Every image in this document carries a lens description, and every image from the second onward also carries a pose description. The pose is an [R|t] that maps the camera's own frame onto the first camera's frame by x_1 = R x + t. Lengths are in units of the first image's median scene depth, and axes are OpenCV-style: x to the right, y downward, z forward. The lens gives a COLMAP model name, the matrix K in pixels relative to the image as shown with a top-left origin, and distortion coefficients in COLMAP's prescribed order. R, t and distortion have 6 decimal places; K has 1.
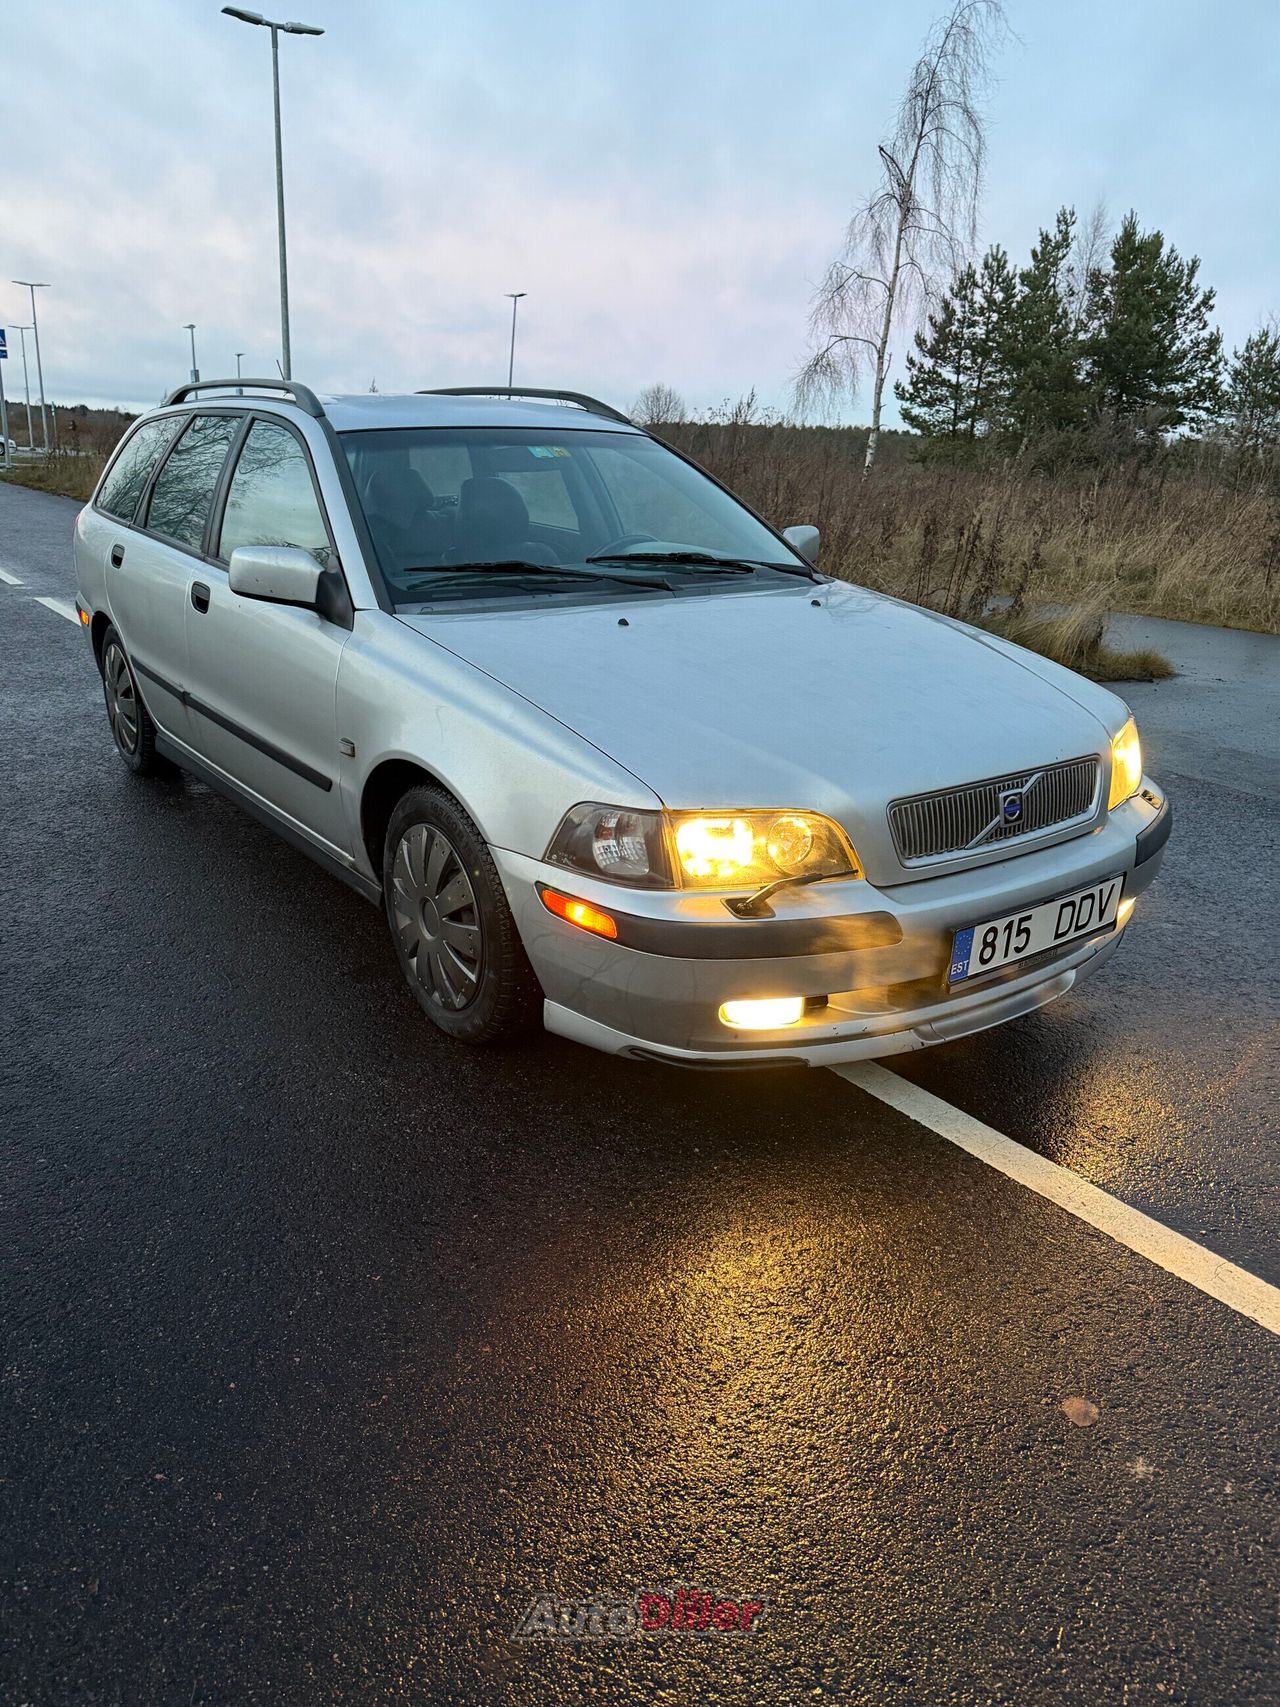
lens RADIAL K [[1201.4, 0, 563.3], [0, 1201.4, 846.9], [0, 0, 1]] dist [0.007285, 0.000675]
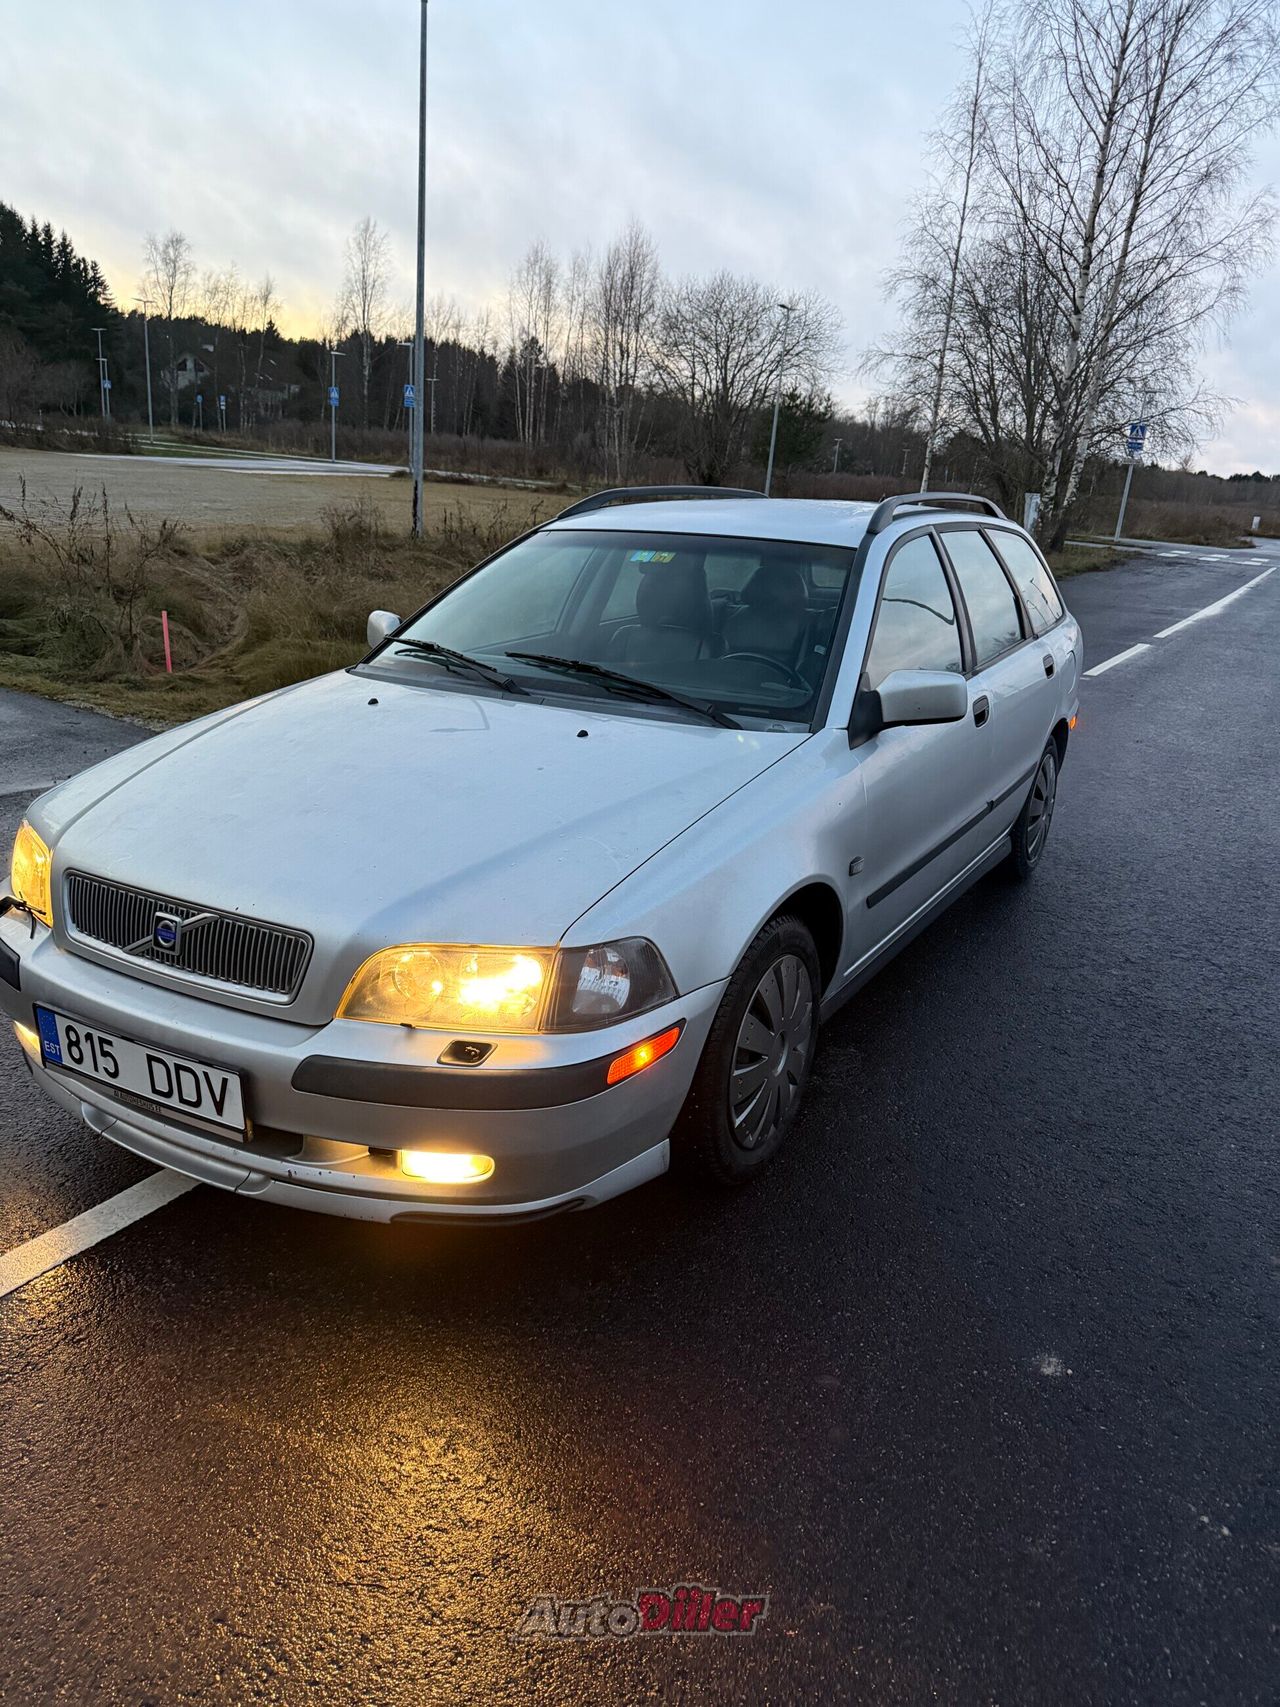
lens RADIAL K [[1197.9, 0, 648.0], [0, 1197.9, 846.8], [0, 0, 1]] dist [0.032624, -0.018438]
pose [[0.456298, 0.264633, -0.849566, 1.050410], [-0.334410, 0.935764, 0.111873, -0.257873], [0.824598, 0.233056, 0.515483, 0.655560]]
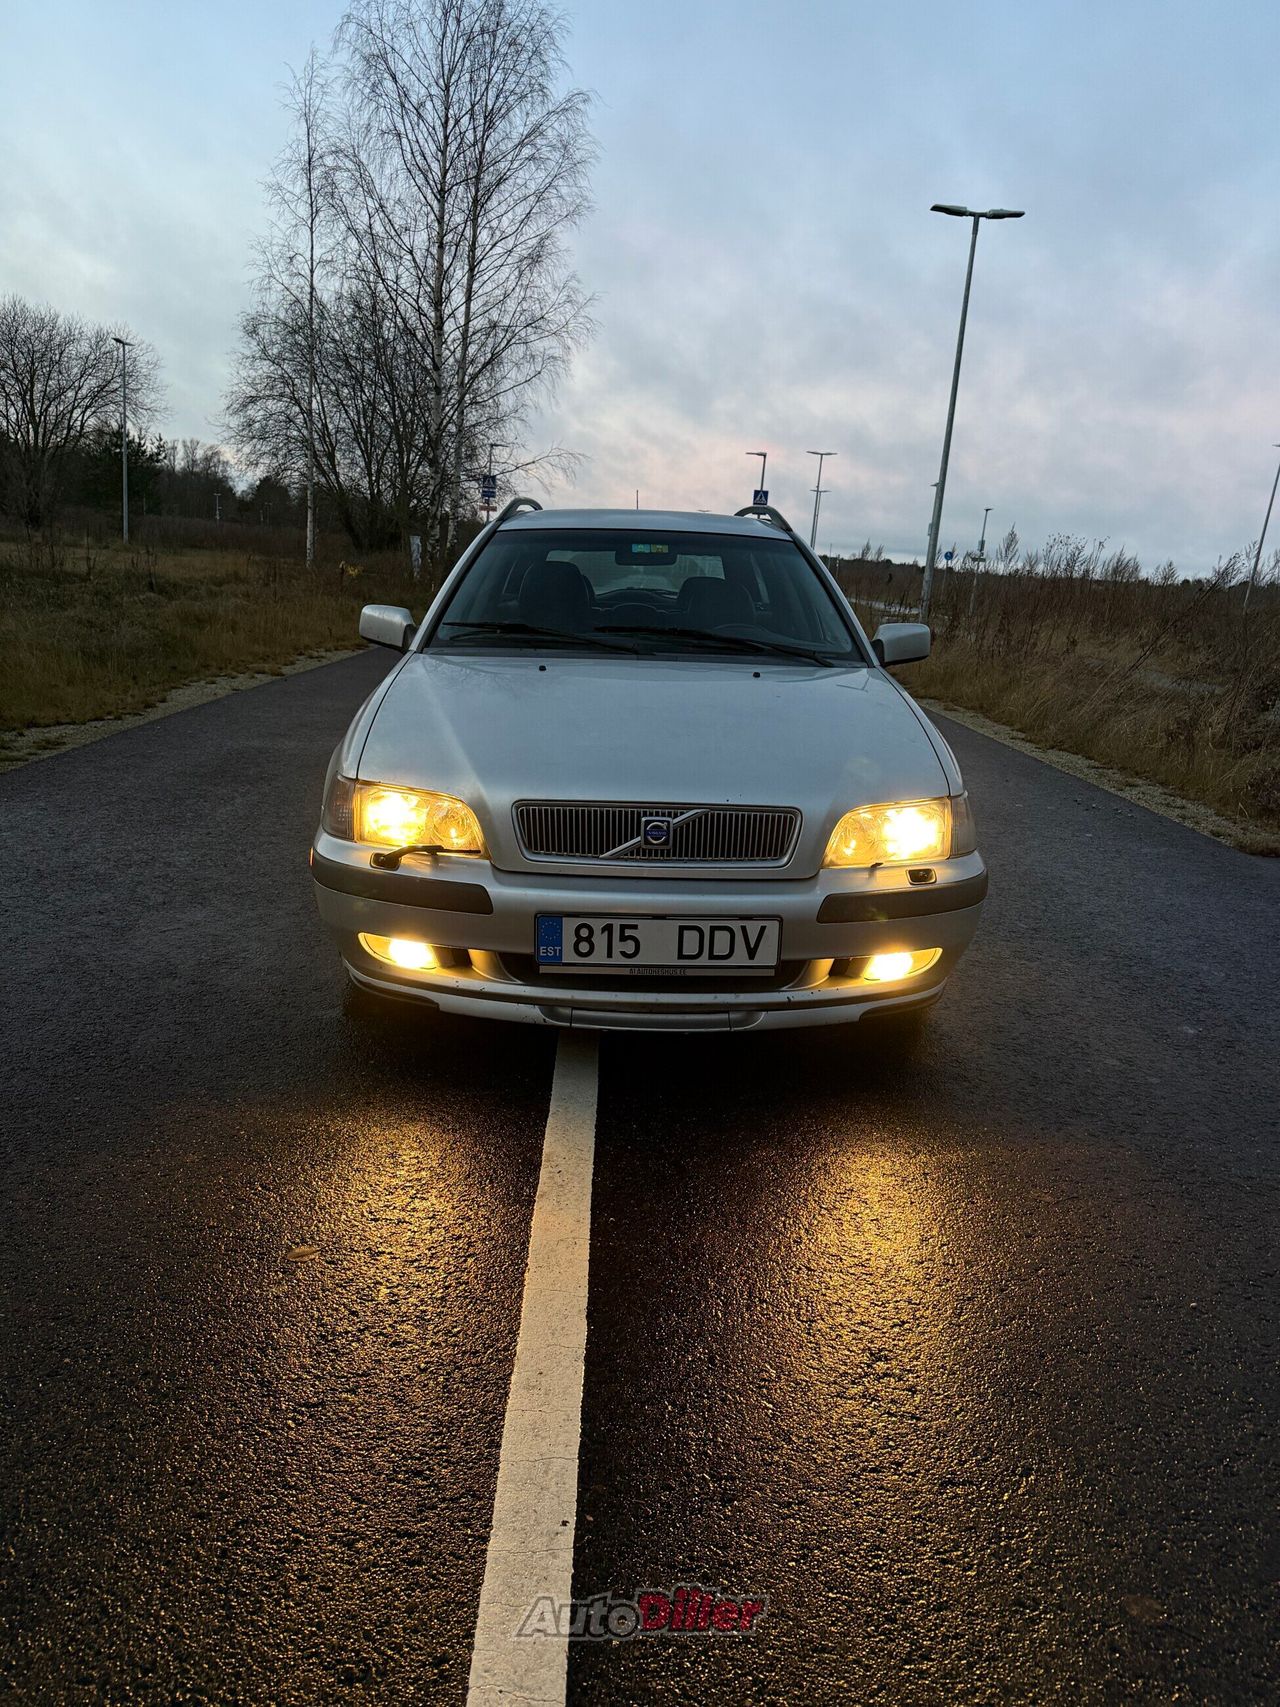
lens RADIAL K [[1197.9, 0, 648.0], [0, 1197.9, 846.8], [0, 0, 1]] dist [0.032624, -0.018438]
pose [[0.840824, 0.144321, -0.521715, 0.767216], [-0.205837, 0.976647, -0.061571, 0.041095], [0.500645, 0.159158, 0.850895, 0.036668]]
